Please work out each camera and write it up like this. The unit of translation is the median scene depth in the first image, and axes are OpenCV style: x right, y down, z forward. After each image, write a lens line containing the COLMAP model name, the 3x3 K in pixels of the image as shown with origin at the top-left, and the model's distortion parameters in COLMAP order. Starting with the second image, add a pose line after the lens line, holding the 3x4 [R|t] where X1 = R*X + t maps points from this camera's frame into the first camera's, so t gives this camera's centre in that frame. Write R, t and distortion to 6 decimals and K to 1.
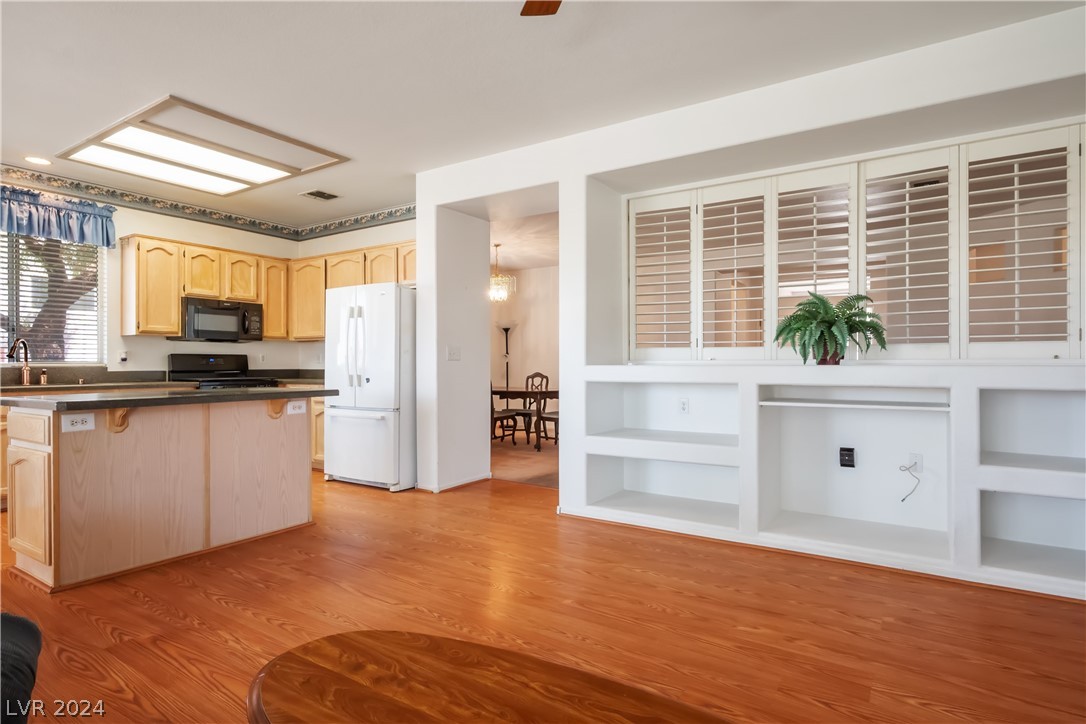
lens RADIAL K [[569.2, 0, 540.5], [0, 569.2, 366.1], [0, 0, 1]] dist [-0.006946, -0.000433]
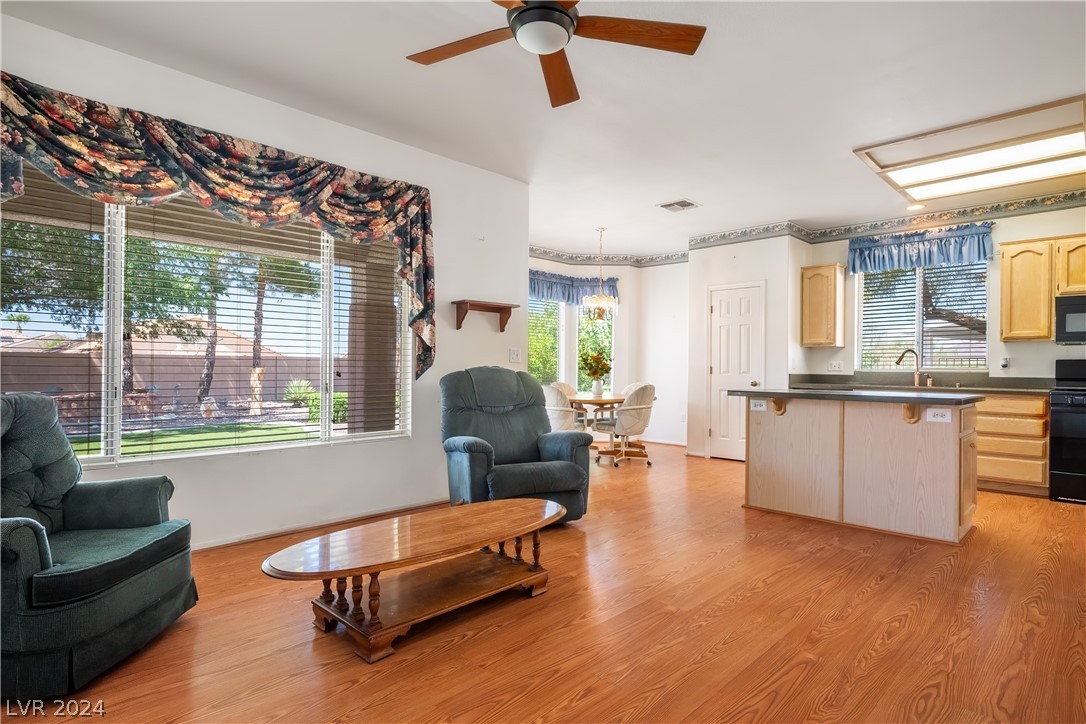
lens RADIAL K [[584.0, 0, 542.9], [0, 584.0, 367.9], [0, 0, 1]] dist [0.003558, 0.001256]
pose [[-0.192653, 0.000623, -0.981267, 0.611581], [-0.011594, 0.999929, 0.002911, -0.001509], [0.981199, 0.011937, -0.192632, 0.497983]]
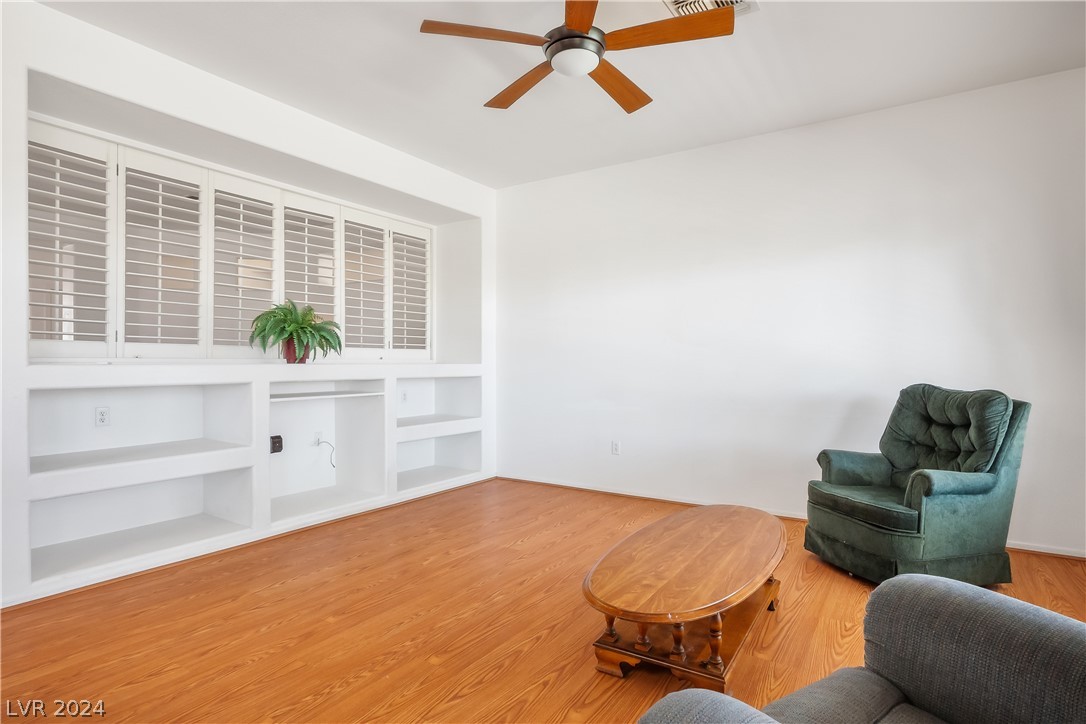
lens RADIAL K [[584.0, 0, 542.9], [0, 584.0, 367.9], [0, 0, 1]] dist [0.003558, 0.001256]
pose [[-0.001358, -0.010017, 0.999949, -0.576906], [0.002096, 0.999948, 0.010020, -0.003435], [-0.999997, 0.002109, -0.001337, 0.418786]]
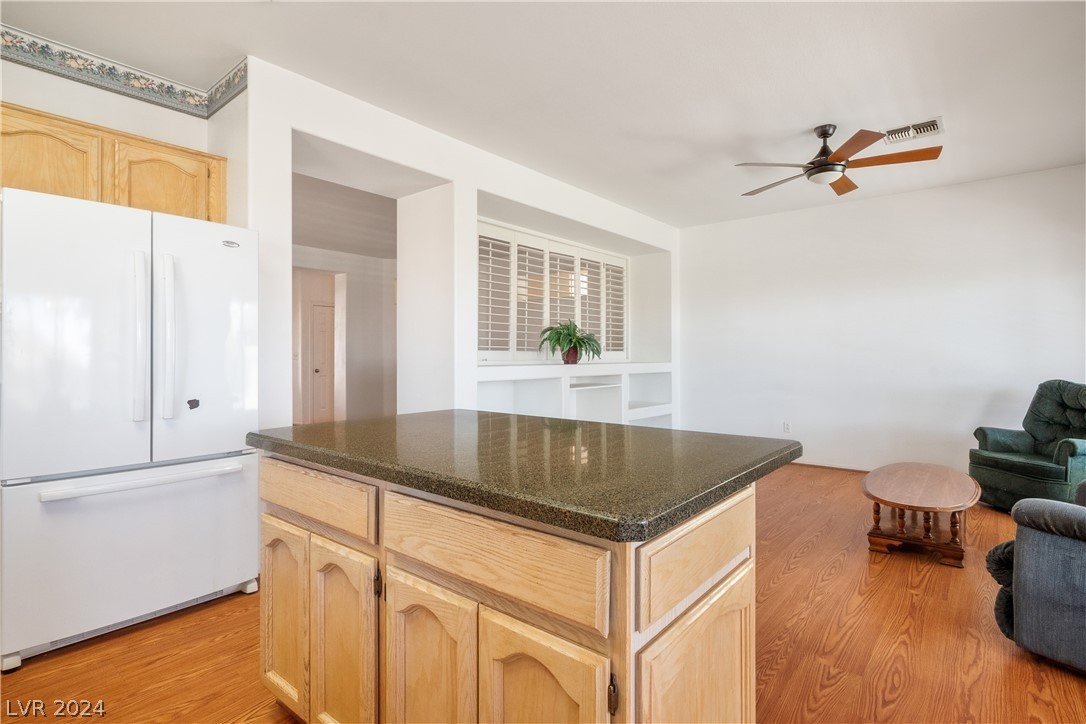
lens RADIAL K [[555.0, 0, 546.7], [0, 555.0, 350.4], [0, 0, 1]] dist [-0.000339, 0.001892]
pose [[0.106832, 0.007563, 0.994248, -0.938051], [0.003414, 0.999962, -0.007974, -0.024218], [-0.994271, 0.004246, 0.106802, 0.757796]]
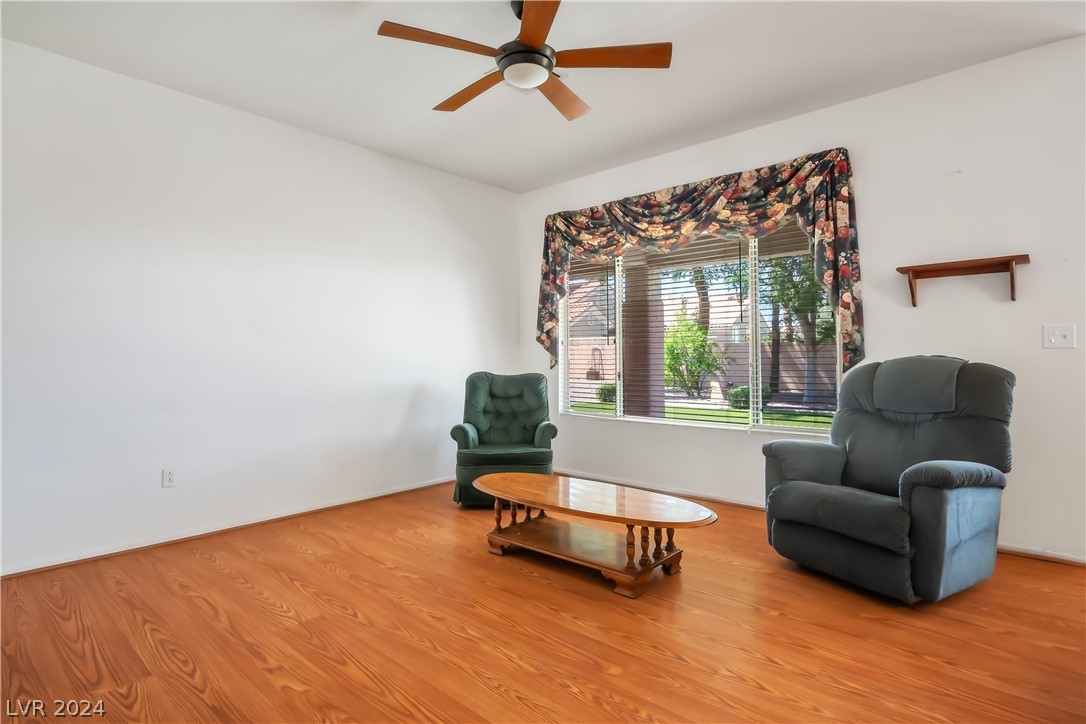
lens RADIAL K [[555.0, 0, 546.7], [0, 555.0, 350.4], [0, 0, 1]] dist [-0.000339, 0.001892]
pose [[-0.987839, 0.010871, 0.155097, -0.070977], [0.010313, 0.999937, -0.004407, -0.009883], [-0.155135, -0.002754, -0.987889, 0.999779]]
